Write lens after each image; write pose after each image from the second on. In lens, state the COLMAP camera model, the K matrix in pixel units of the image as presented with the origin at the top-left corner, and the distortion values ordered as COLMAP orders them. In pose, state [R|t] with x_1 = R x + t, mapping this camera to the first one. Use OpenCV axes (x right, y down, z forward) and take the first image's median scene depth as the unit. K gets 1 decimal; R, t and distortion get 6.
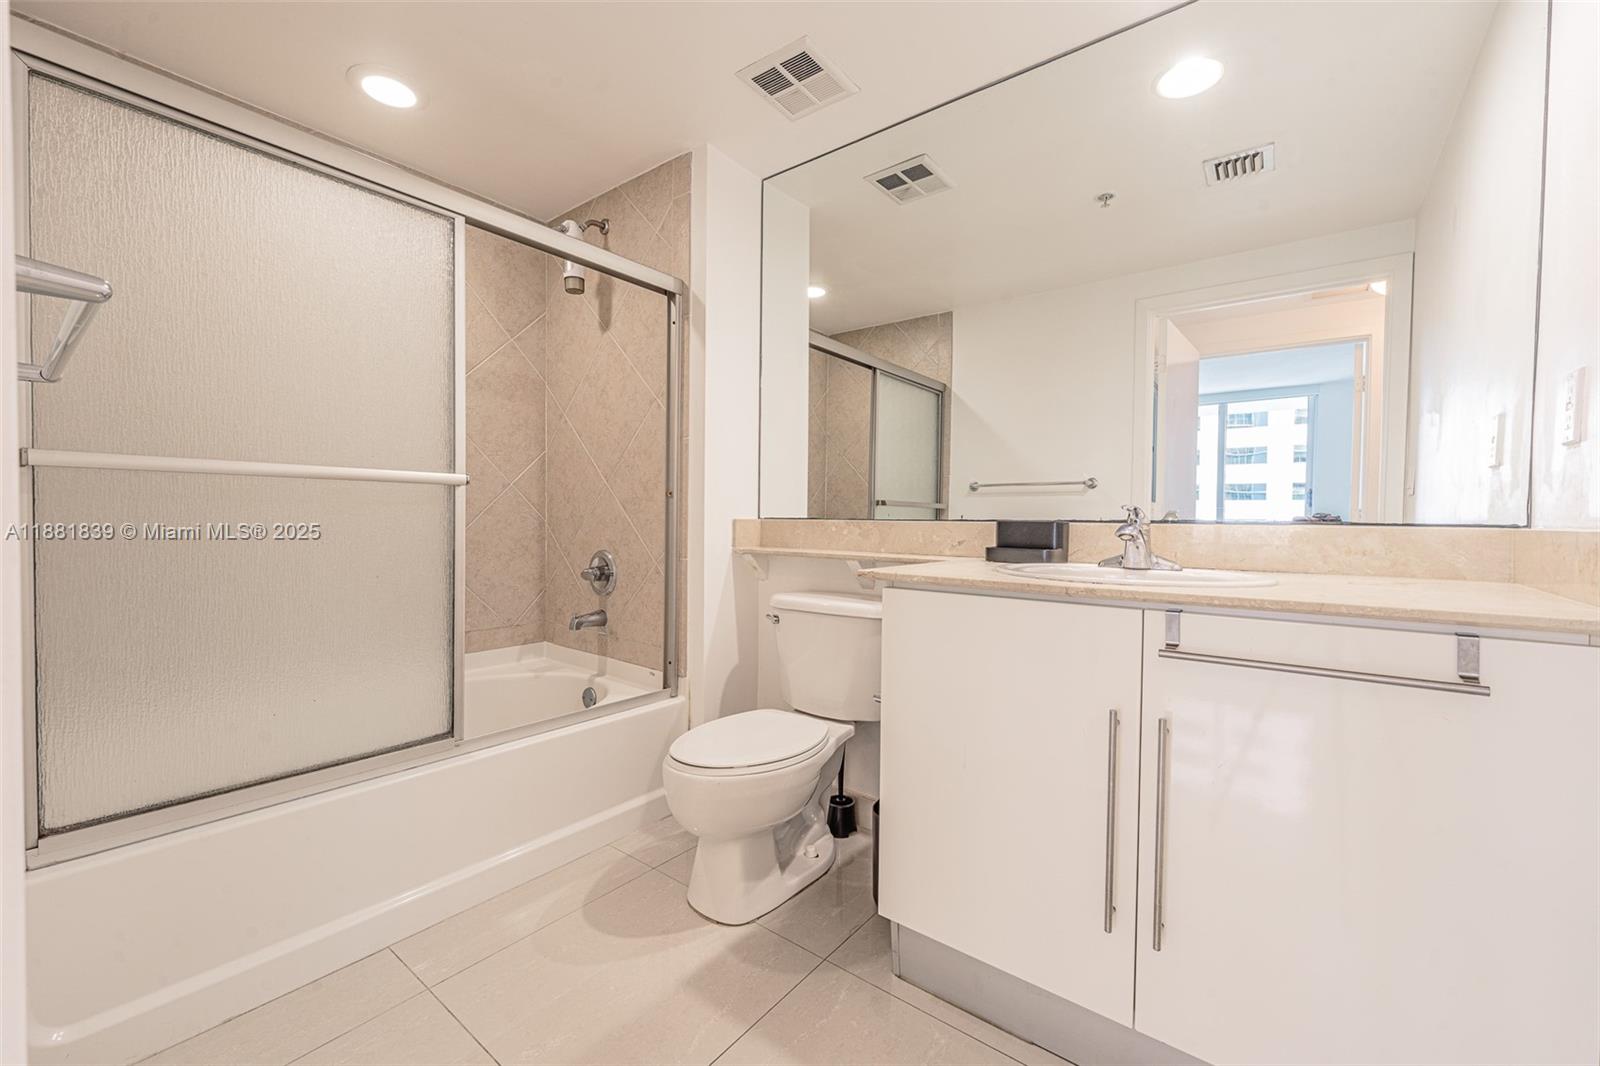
lens RADIAL K [[652.5, 0, 790.7], [0, 652.5, 532.5], [0, 0, 1]] dist [-0.002159, 0.000116]
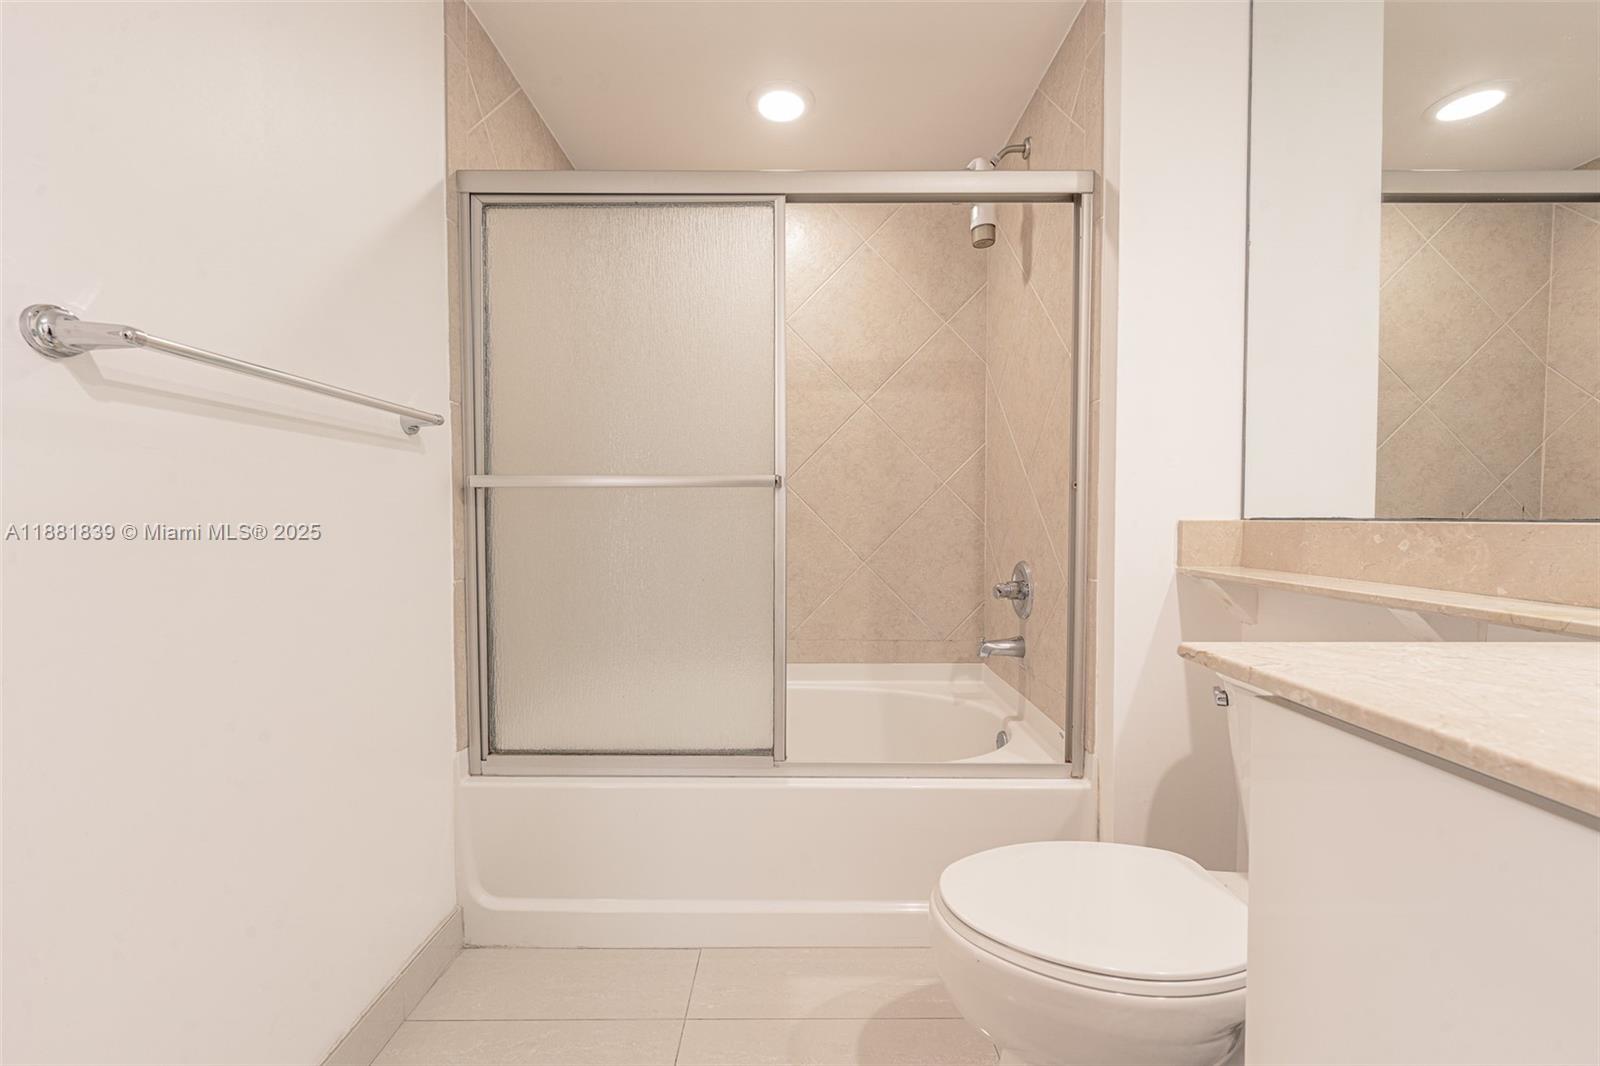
lens RADIAL K [[642.4, 0, 796.8], [0, 642.4, 533.3], [0, 0, 1]] dist [0.007192, -0.004280]
pose [[0.616601, 0.008058, -0.787235, 0.167178], [-0.008972, 0.999955, 0.003208, -0.006999], [0.787225, 0.005085, 0.616645, 0.329537]]
